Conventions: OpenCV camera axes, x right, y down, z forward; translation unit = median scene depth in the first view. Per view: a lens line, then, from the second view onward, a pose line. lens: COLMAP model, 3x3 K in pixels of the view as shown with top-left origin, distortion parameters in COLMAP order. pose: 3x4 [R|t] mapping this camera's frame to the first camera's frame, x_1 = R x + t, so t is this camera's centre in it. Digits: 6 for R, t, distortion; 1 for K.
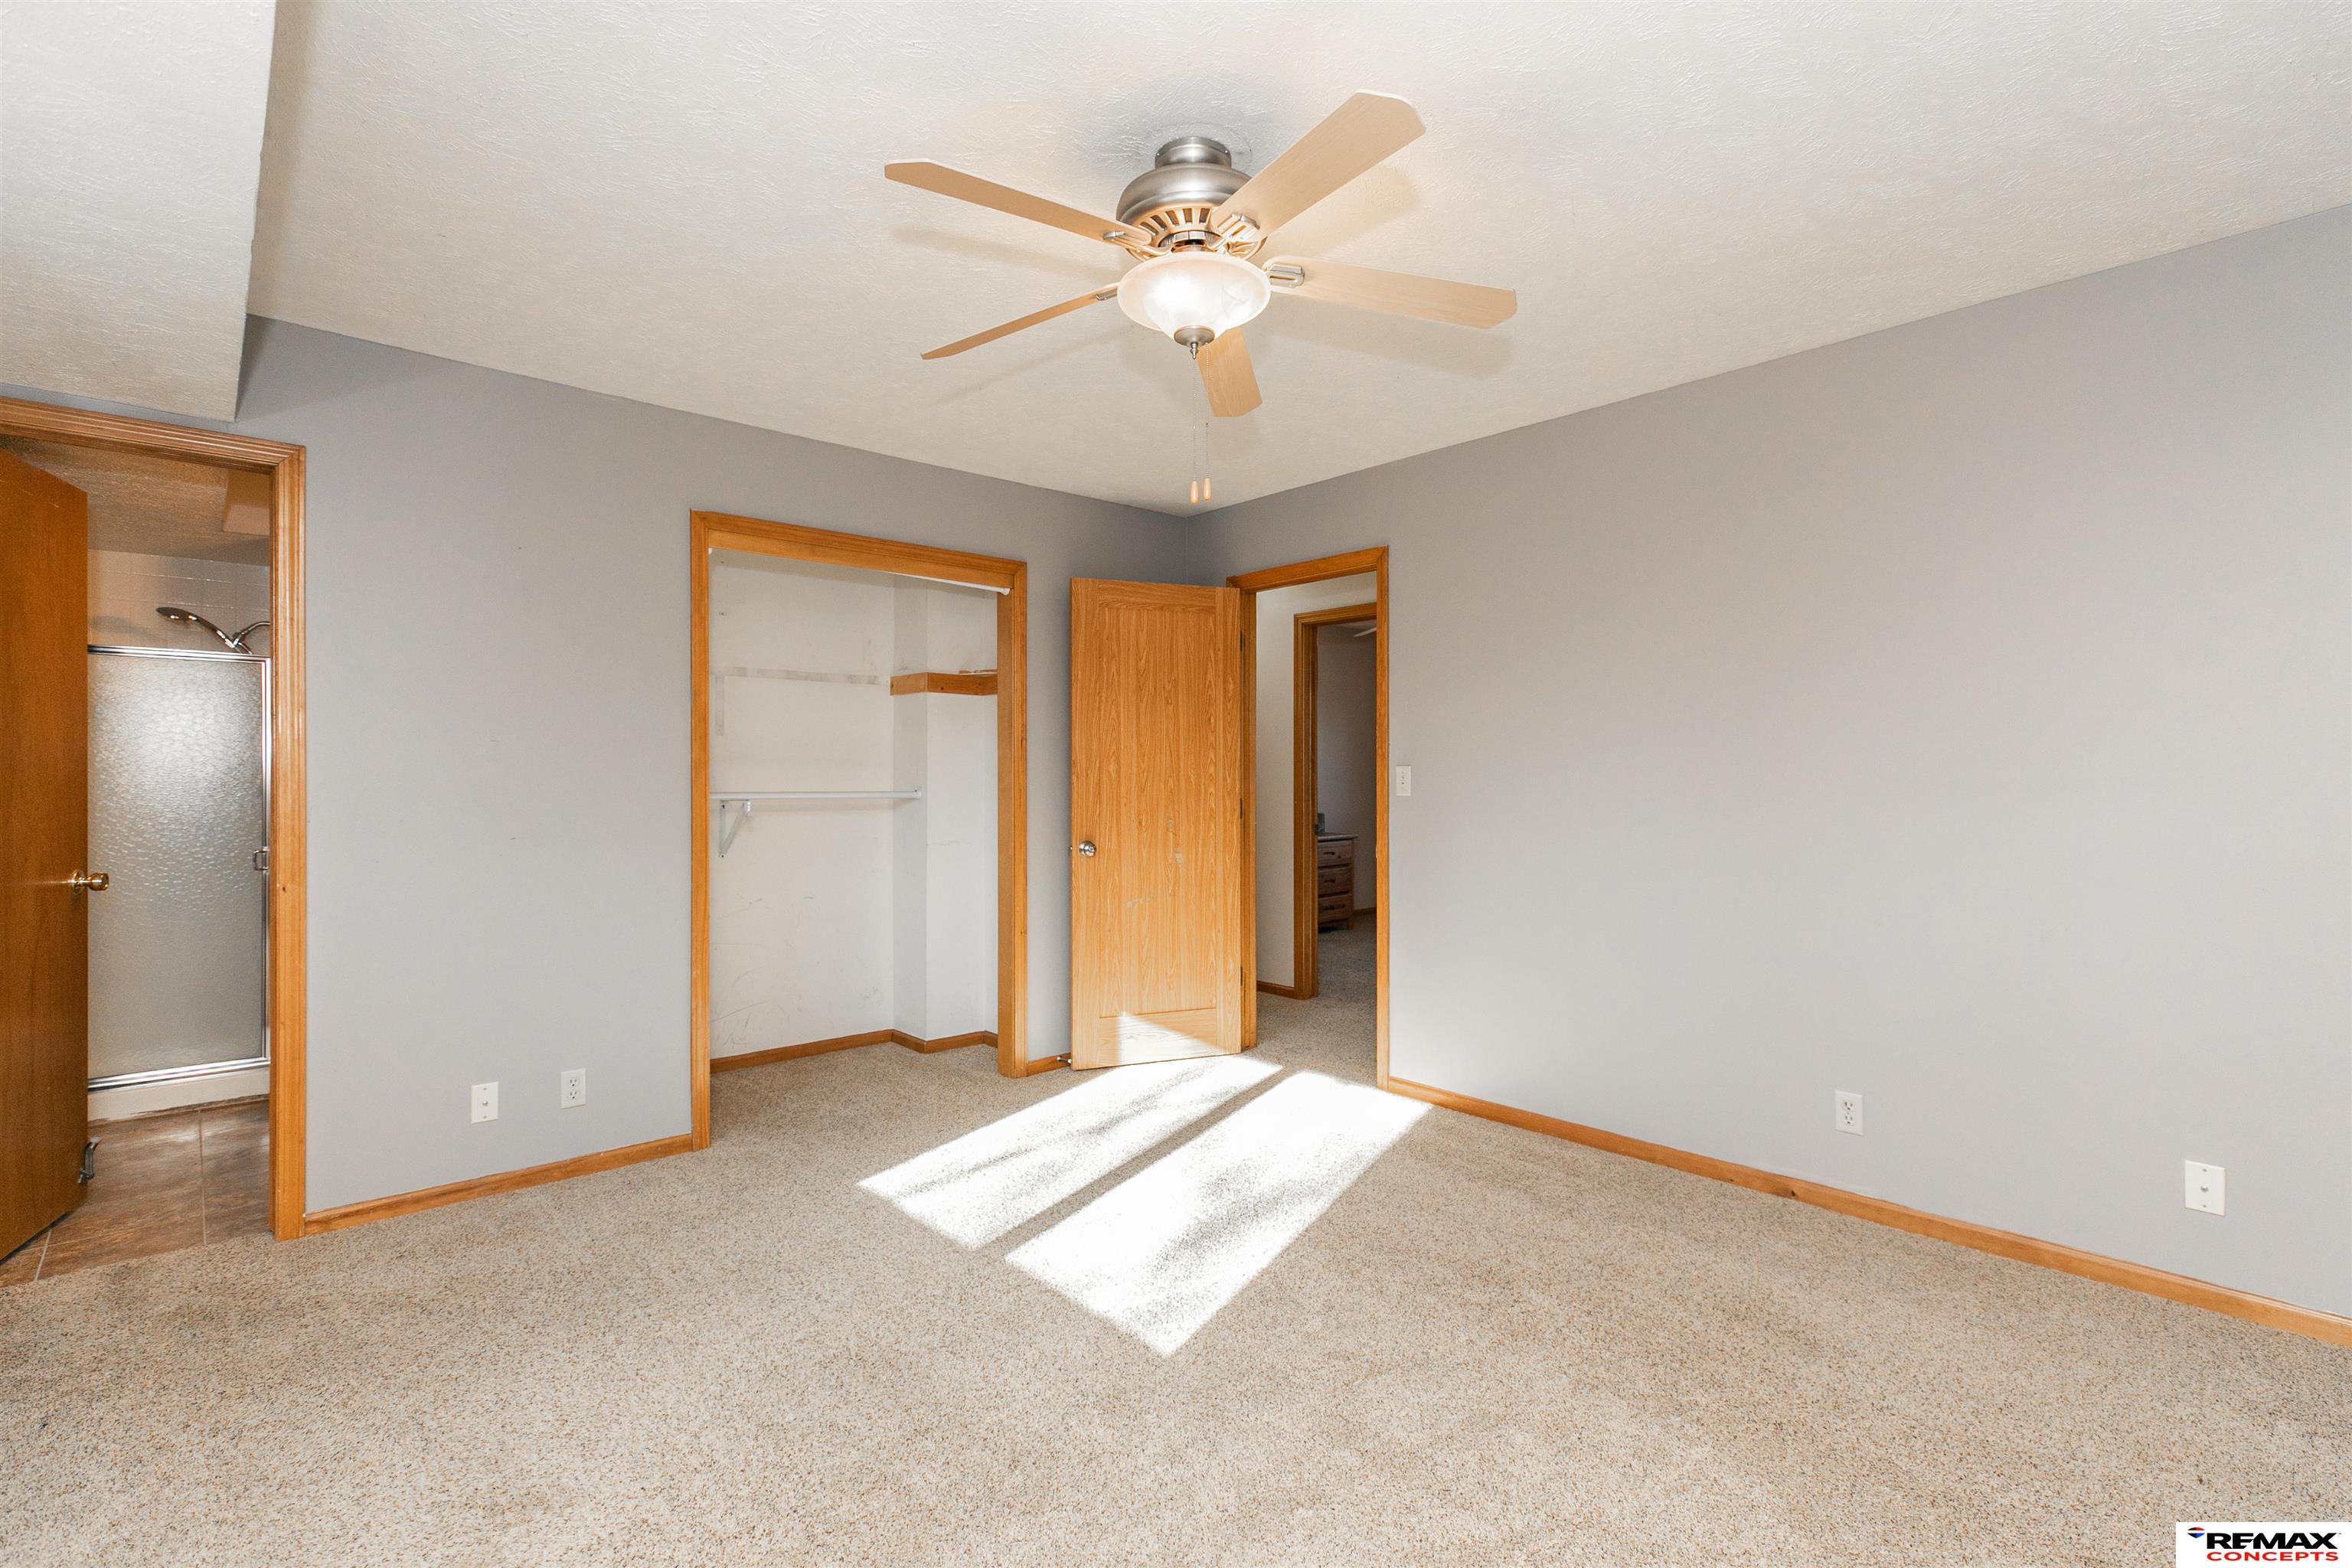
lens RADIAL K [[1080.2, 0, 1203.9], [0, 1080.2, 780.4], [0, 0, 1]] dist [0.004278, 0.000295]
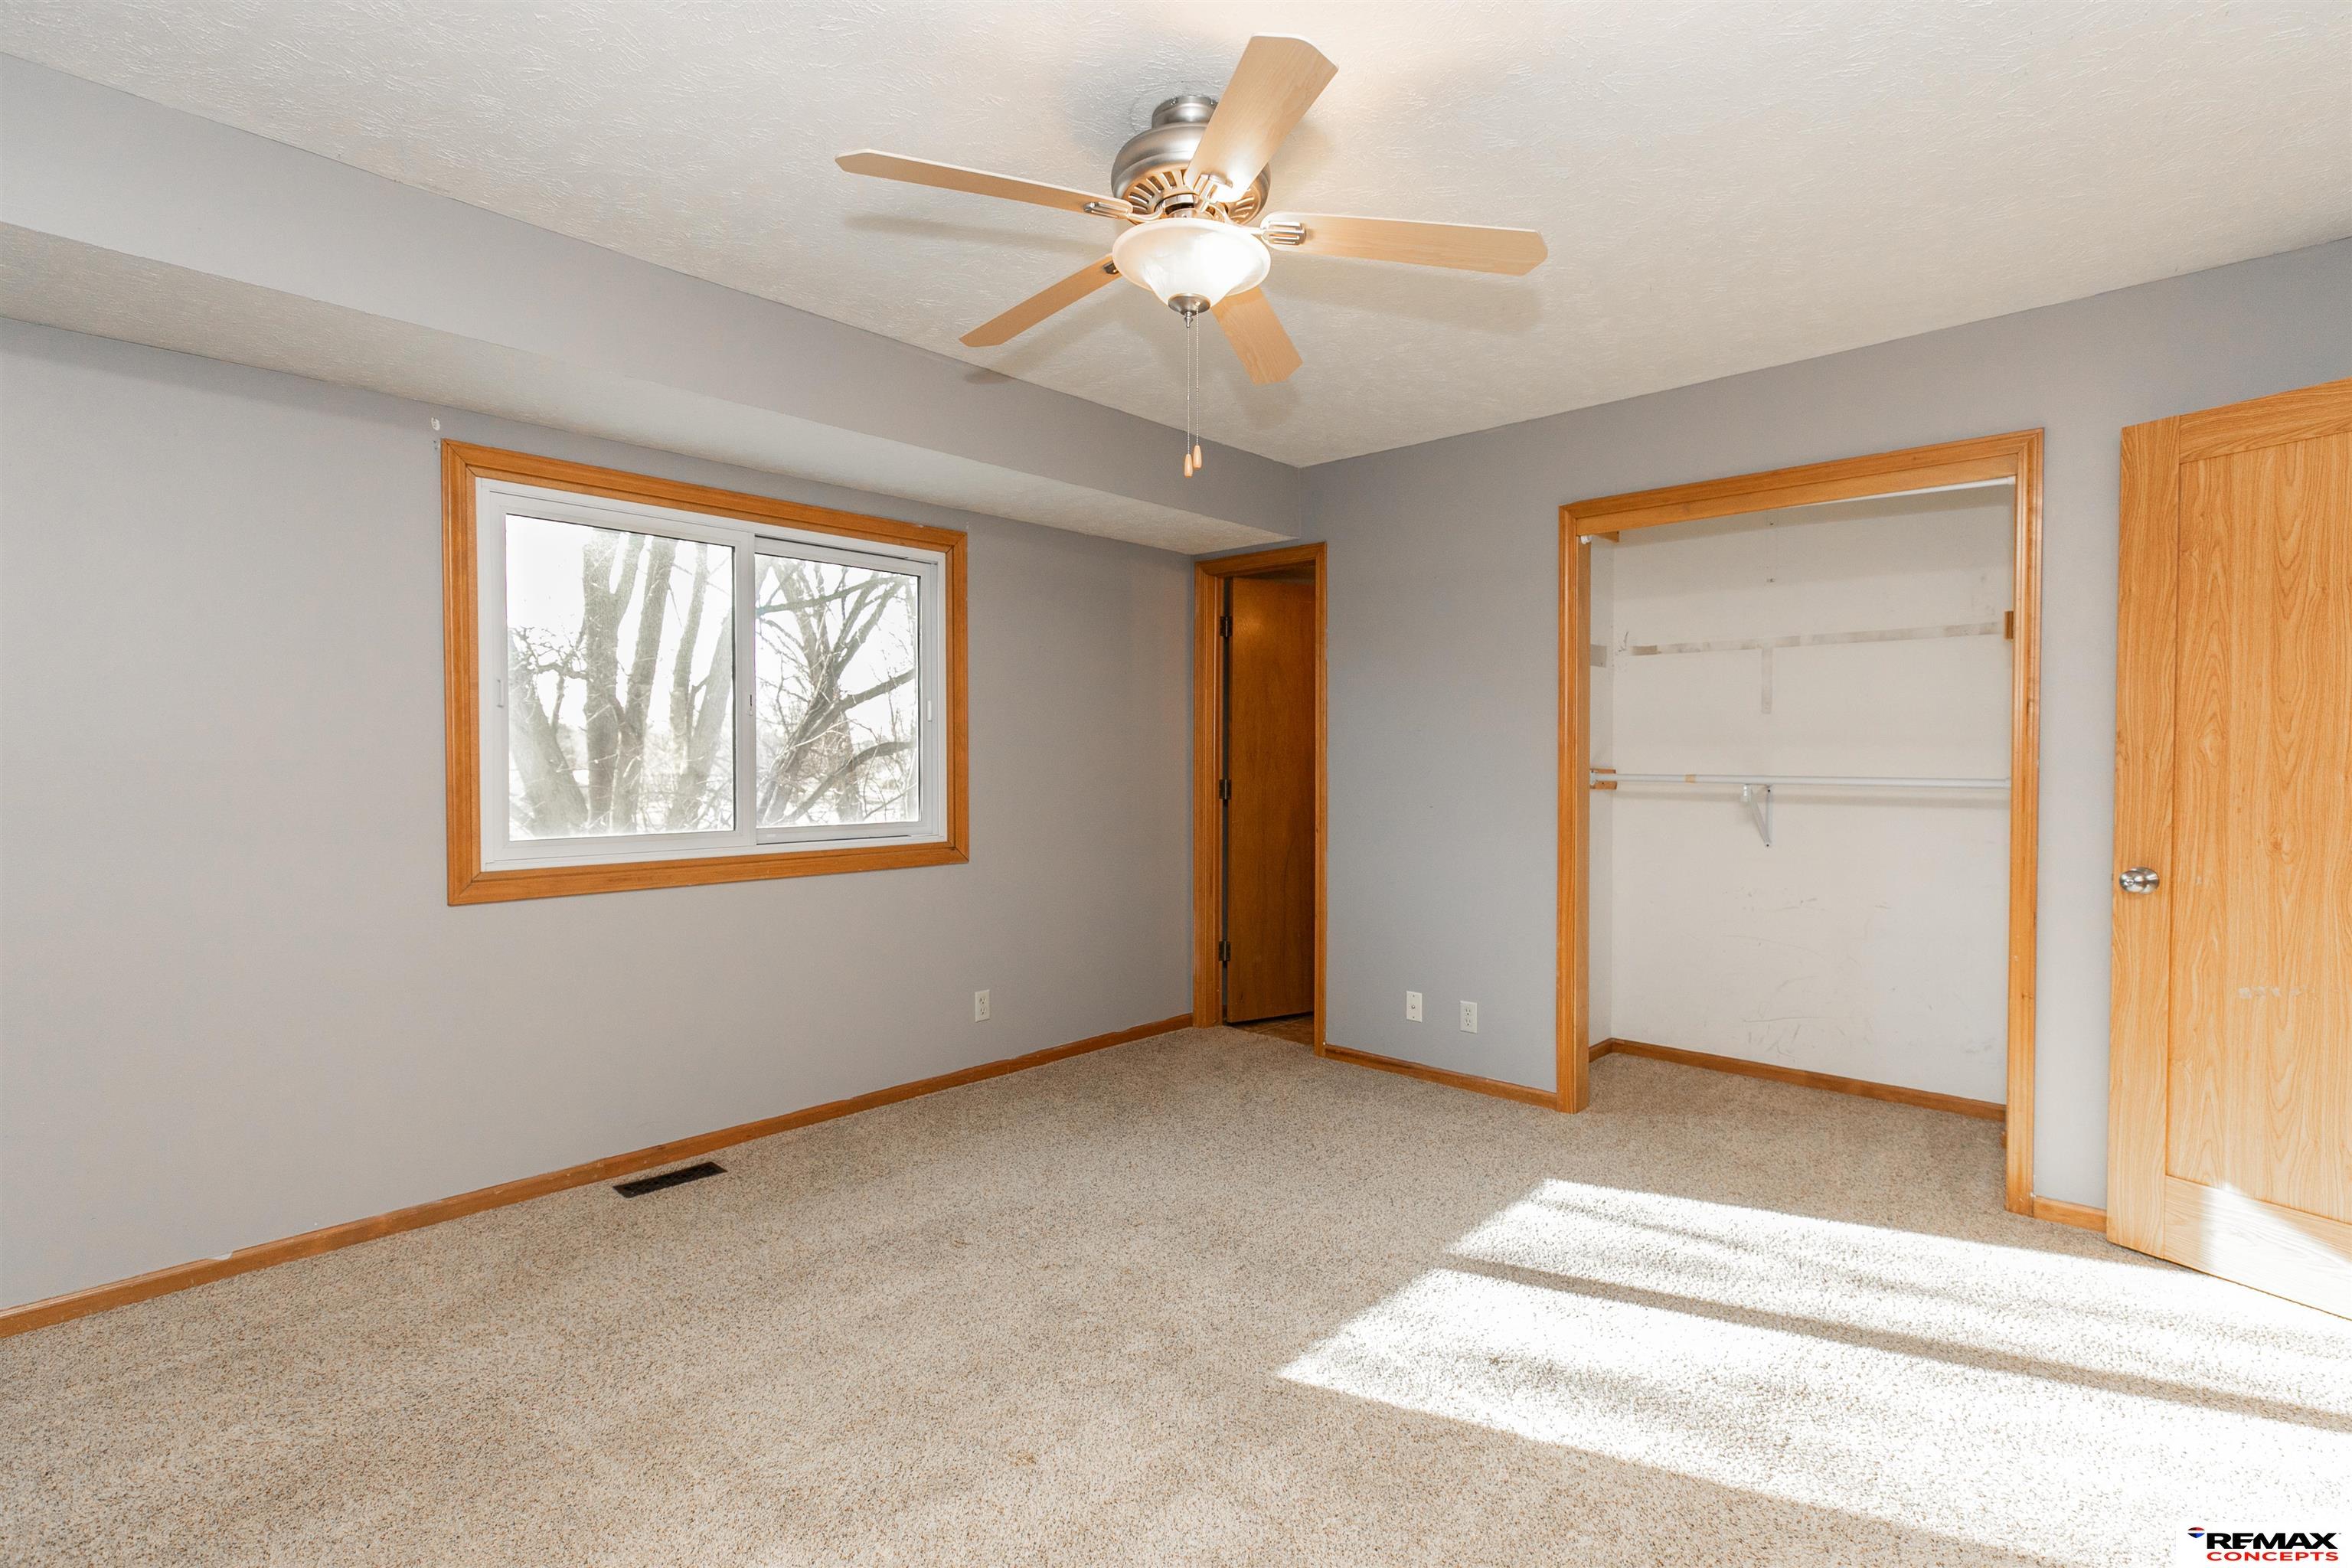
lens RADIAL K [[1108.1, 0, 1162.4], [0, 1108.1, 785.1], [0, 0, 1]] dist [0.001799, 0.000641]
pose [[0.077069, 0.024413, -0.996727, 0.577209], [-0.004349, 0.999699, 0.024149, -0.001815], [0.997016, 0.002473, 0.077152, 0.527784]]
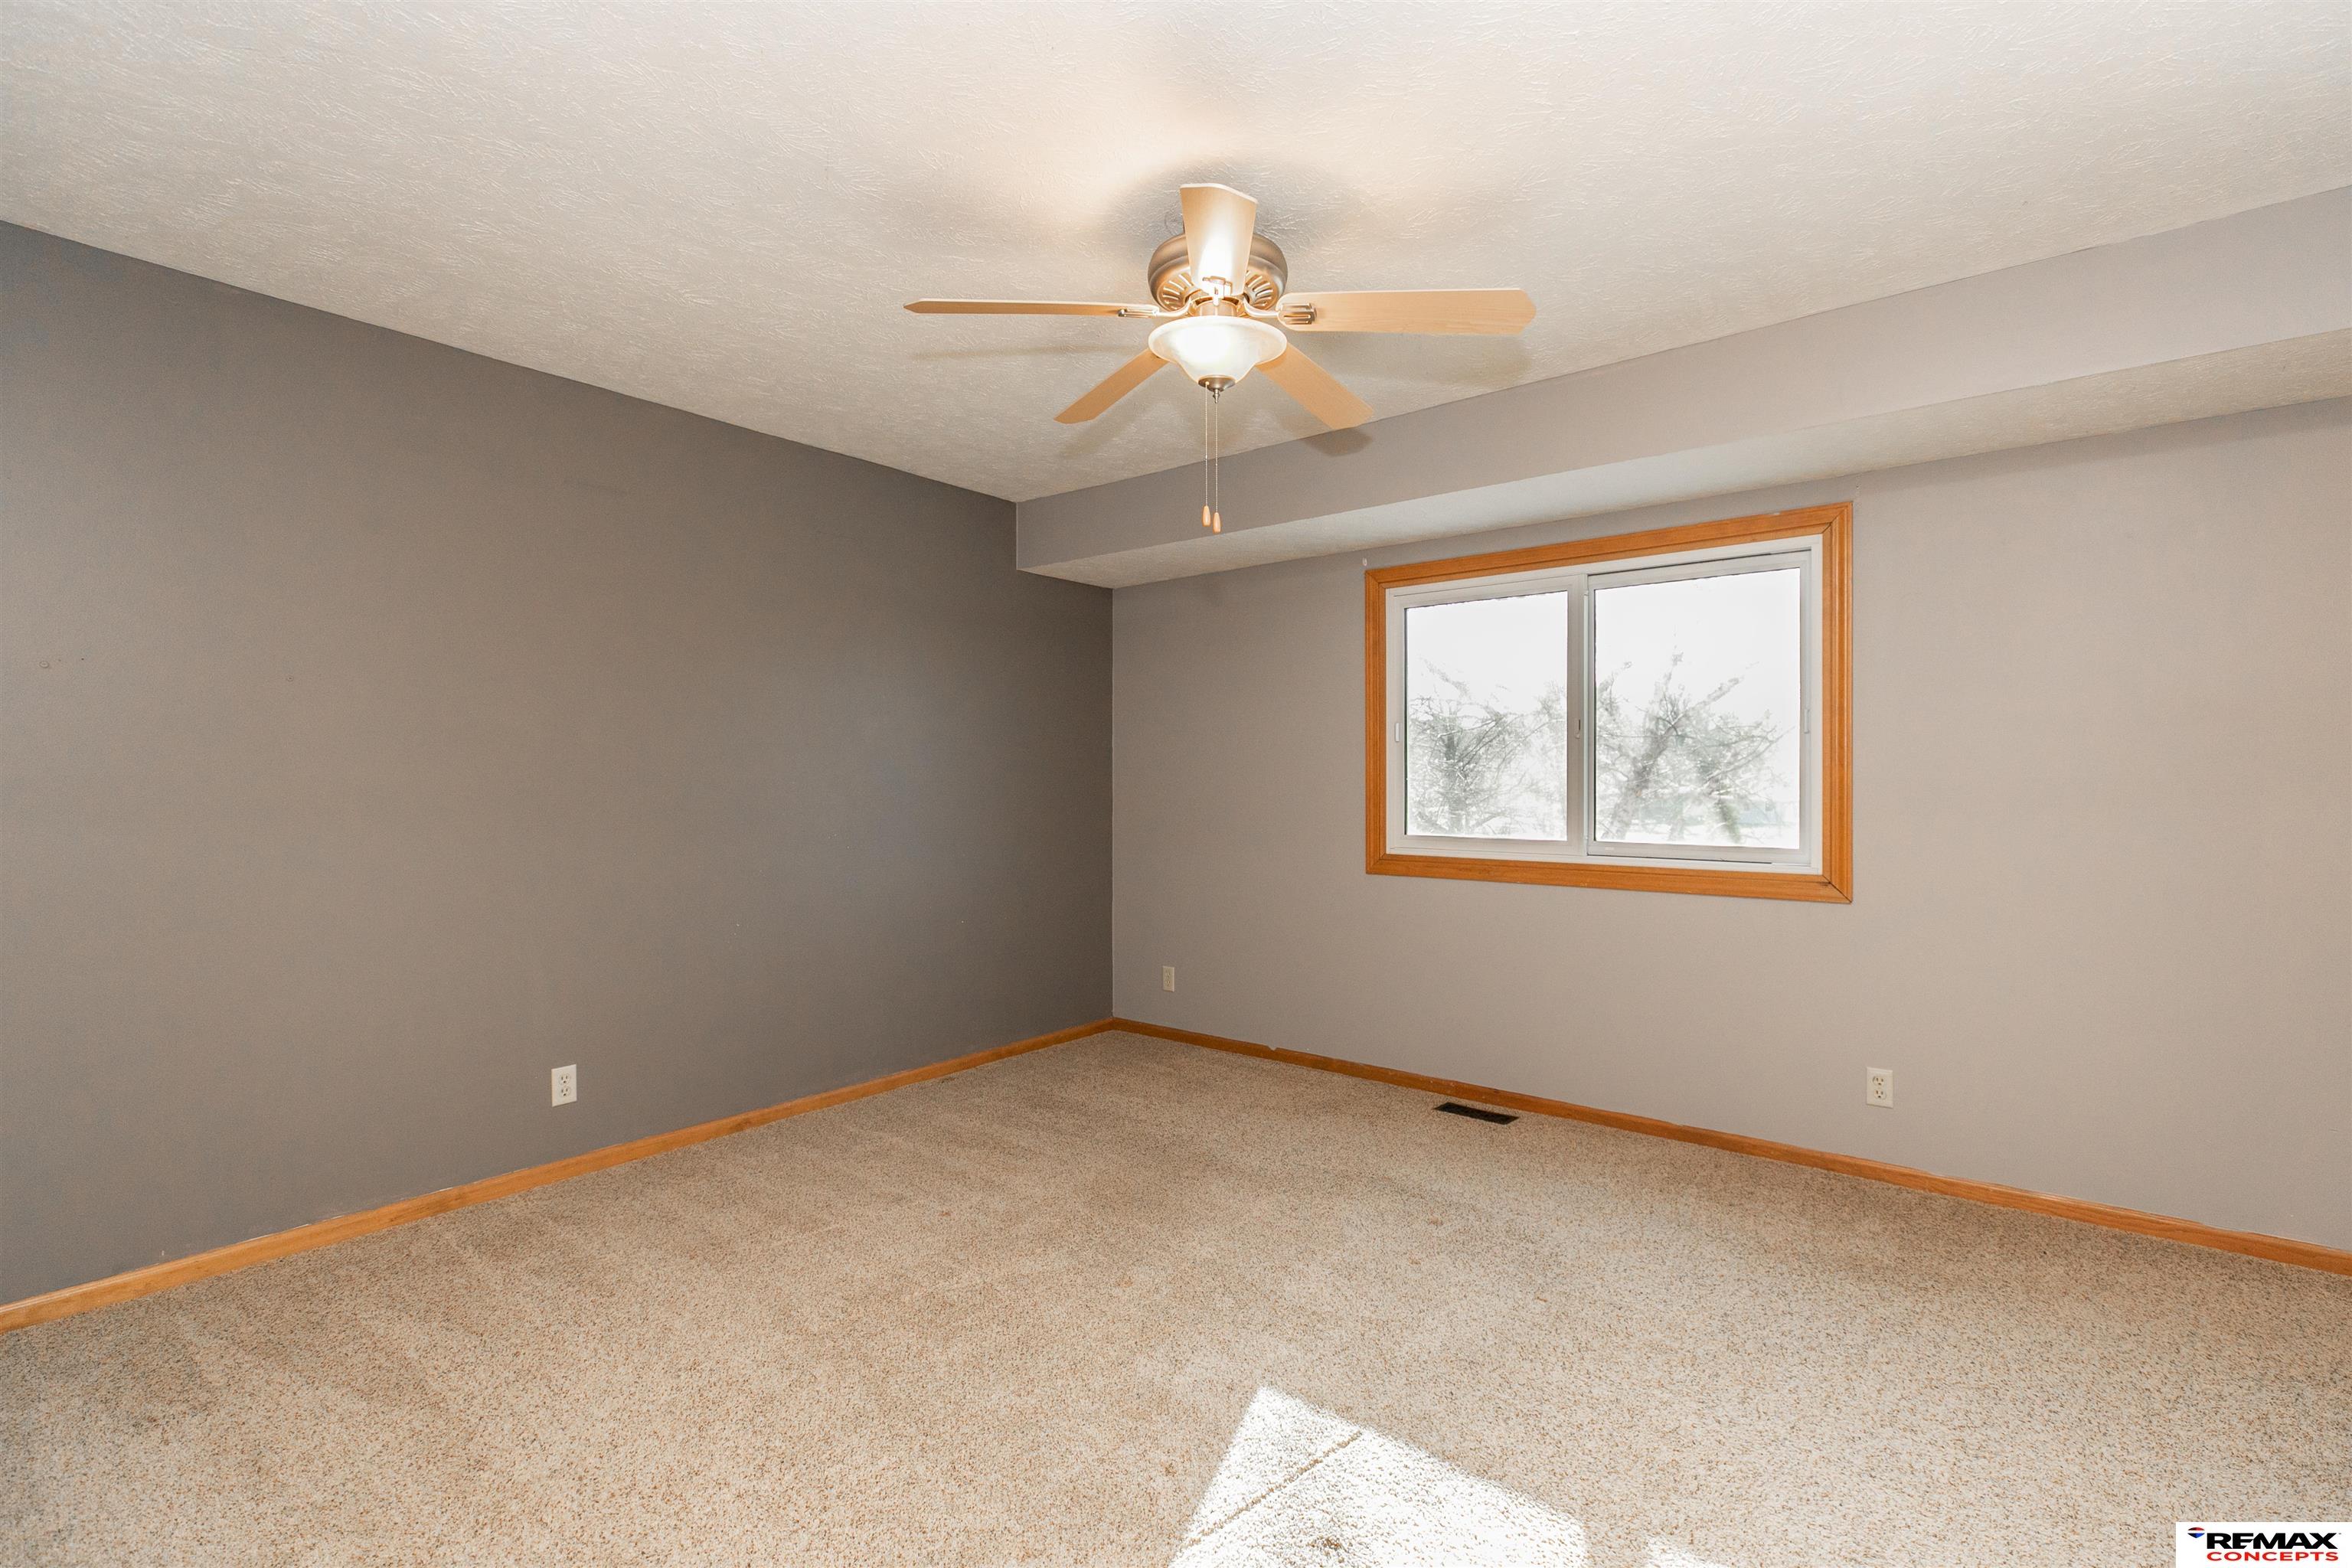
lens RADIAL K [[1080.2, 0, 1203.9], [0, 1080.2, 780.4], [0, 0, 1]] dist [0.004278, 0.000295]
pose [[-0.987375, 0.005456, -0.158307, 0.105023], [0.004111, 0.999953, 0.008821, -0.007378], [0.158347, 0.008059, -0.987351, 1.231605]]
